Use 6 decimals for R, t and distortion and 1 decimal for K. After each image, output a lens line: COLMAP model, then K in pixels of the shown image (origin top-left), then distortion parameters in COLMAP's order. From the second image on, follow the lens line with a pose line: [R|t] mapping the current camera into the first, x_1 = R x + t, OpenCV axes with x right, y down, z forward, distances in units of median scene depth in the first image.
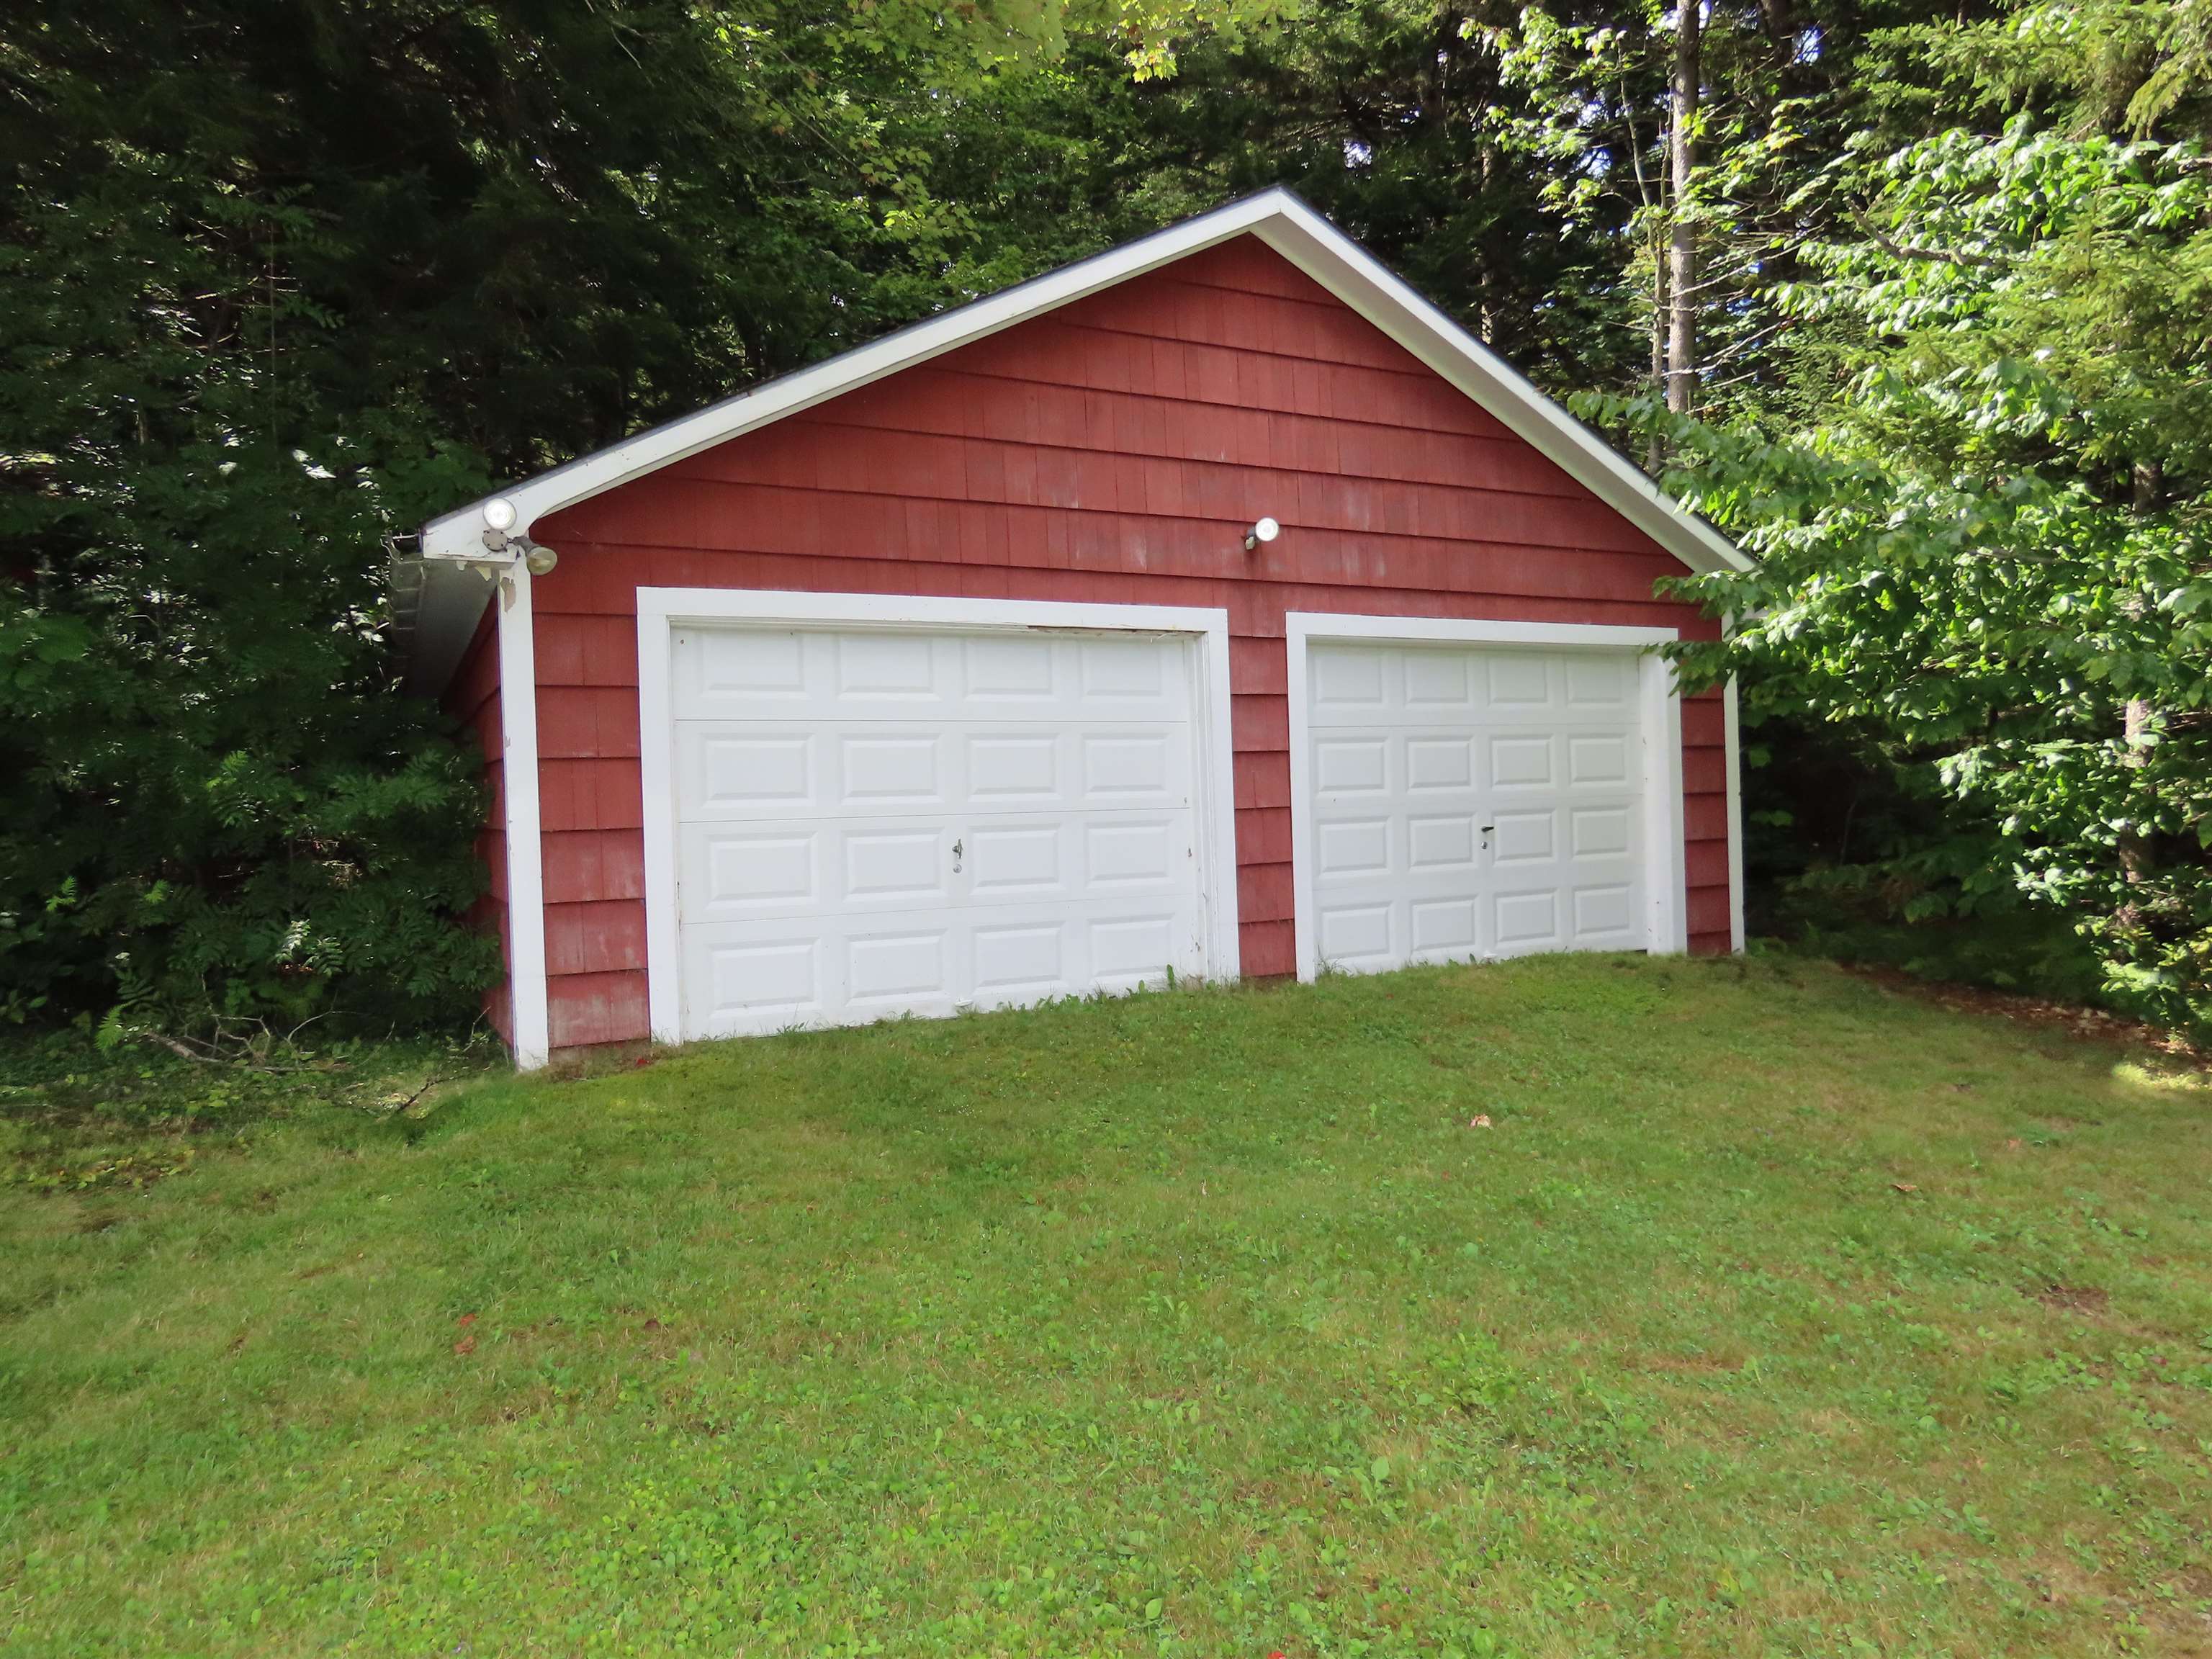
lens RADIAL K [[1405.9, 0, 1176.7], [0, 1405.9, 844.1], [0, 0, 1]] dist [-0.007806, -0.002370]
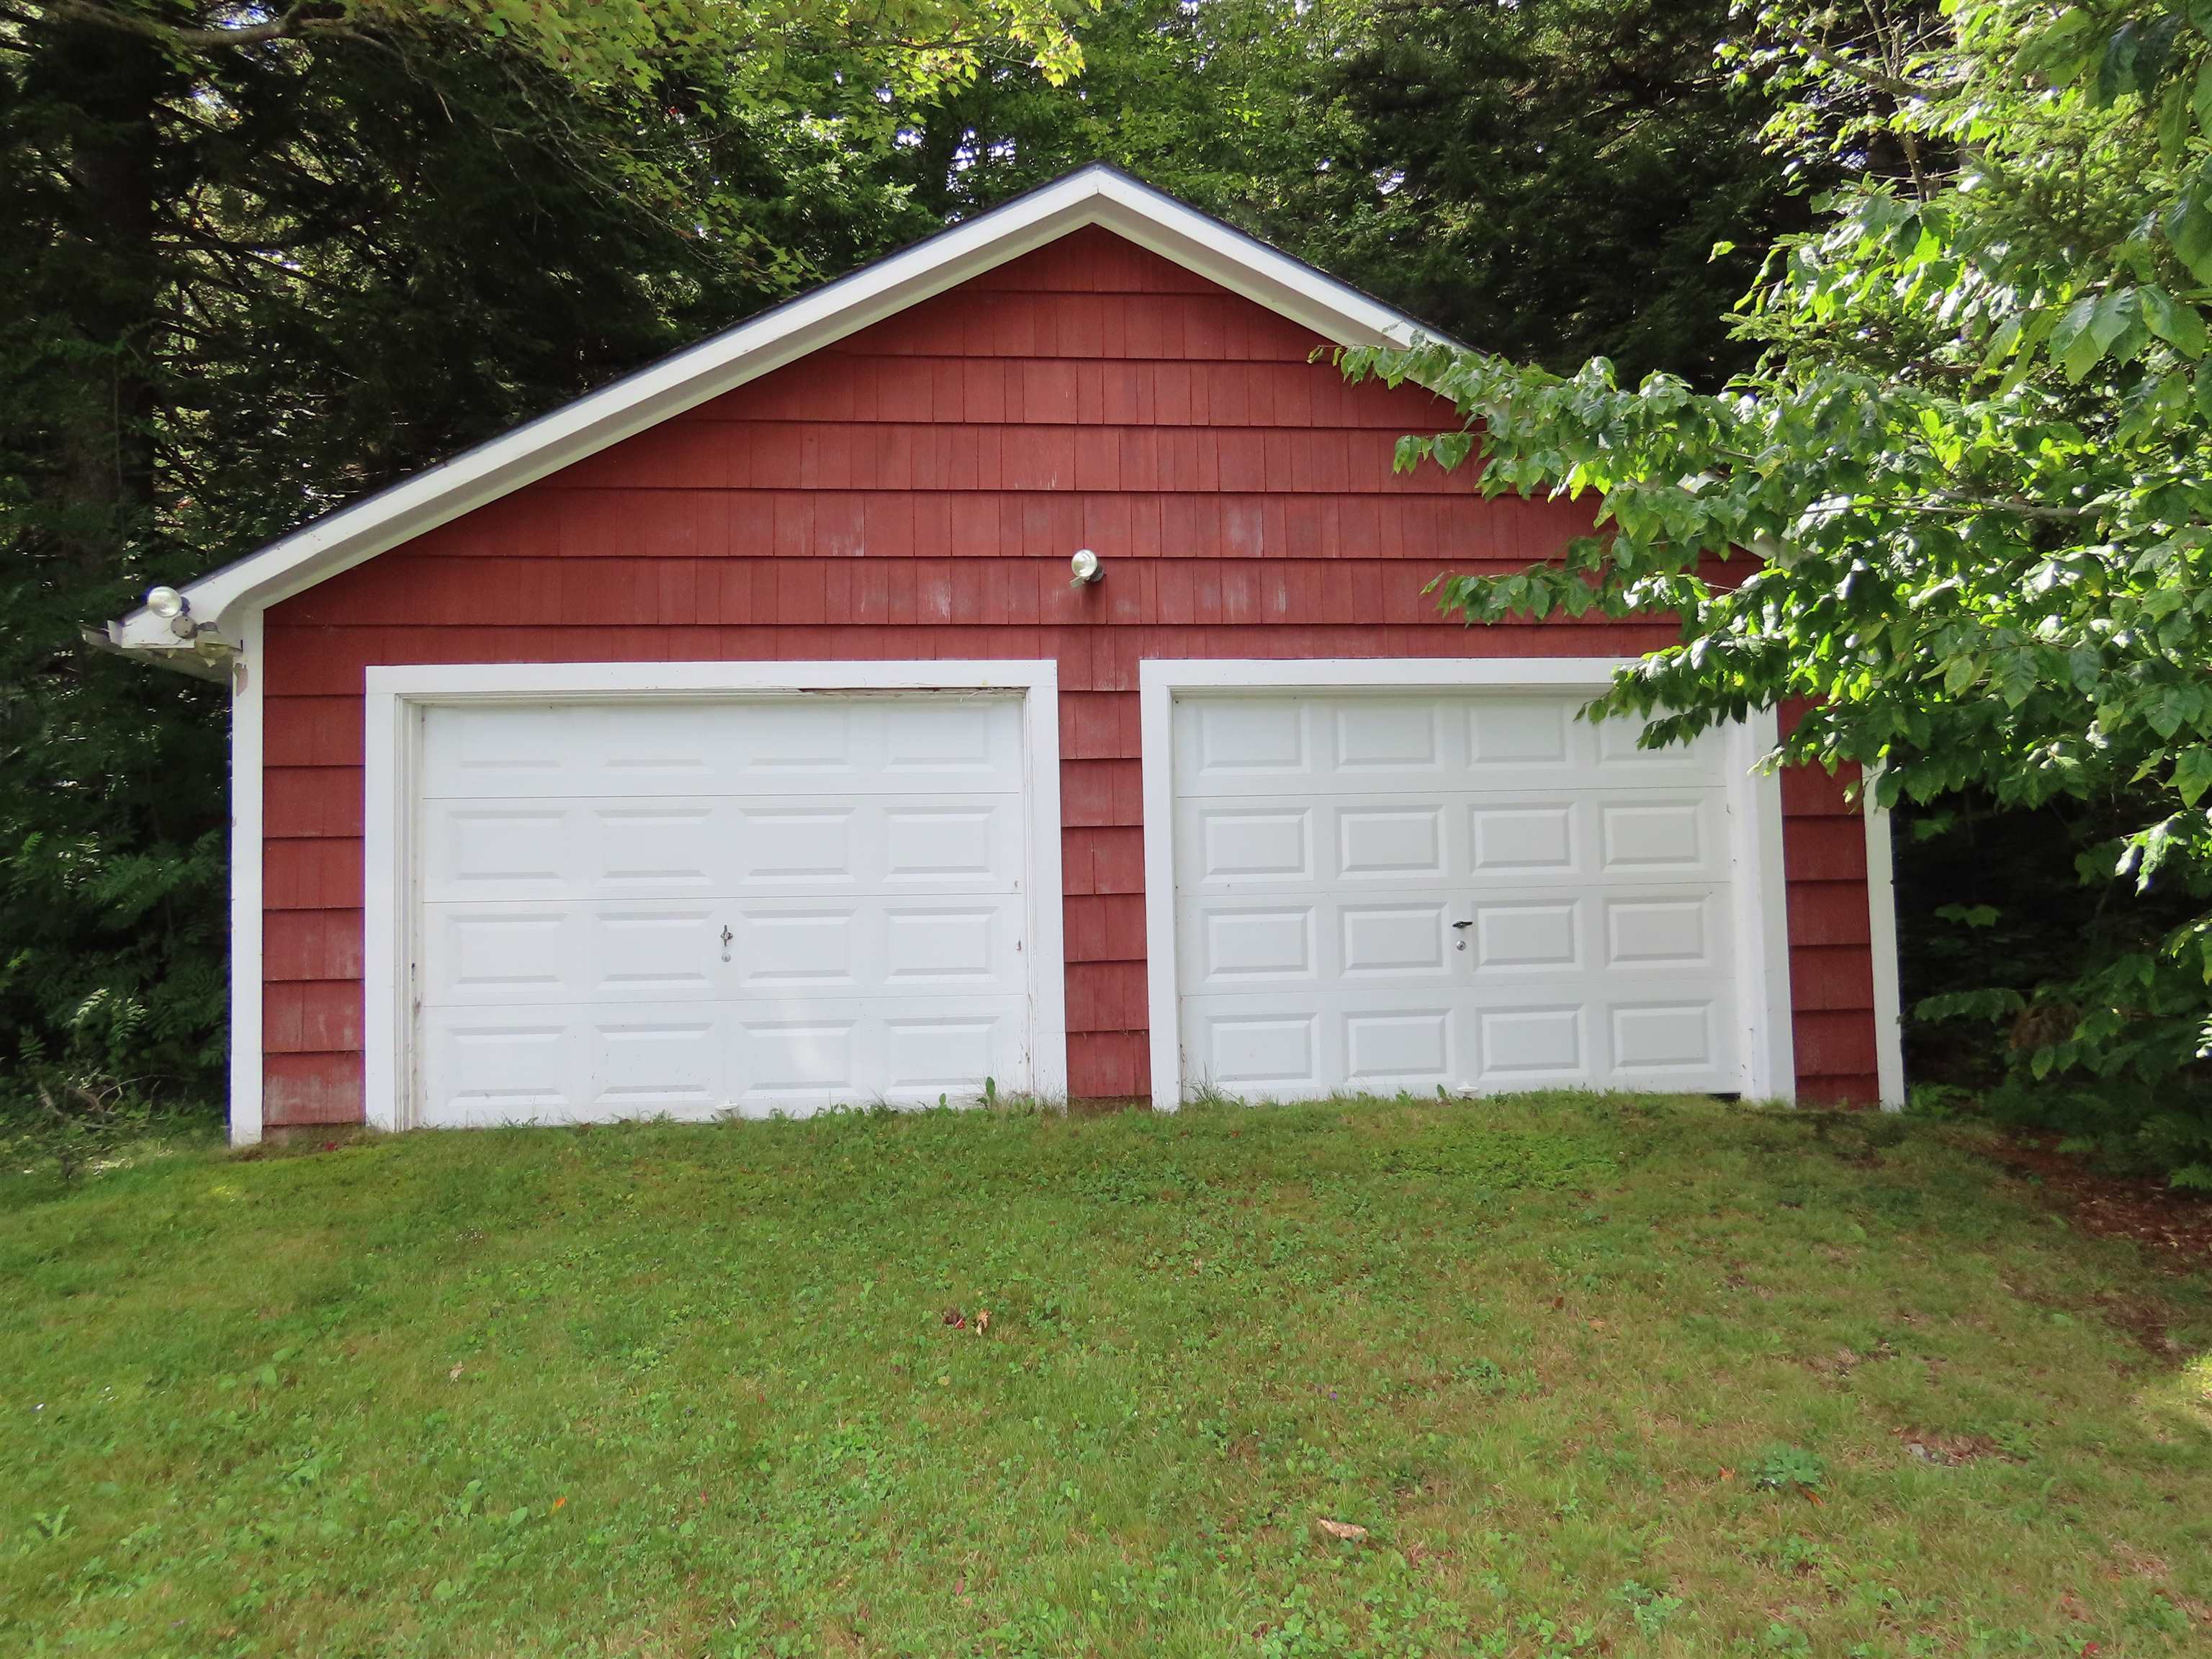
lens RADIAL K [[1405.9, 0, 1104.8], [0, 1405.9, 826.6], [0, 0, 1]] dist [-0.007806, -0.002370]
pose [[0.920486, -0.002517, -0.390766, 0.395493], [-0.021295, 0.998170, -0.056592, -0.019236], [0.390194, 0.060414, 0.918749, 0.237246]]
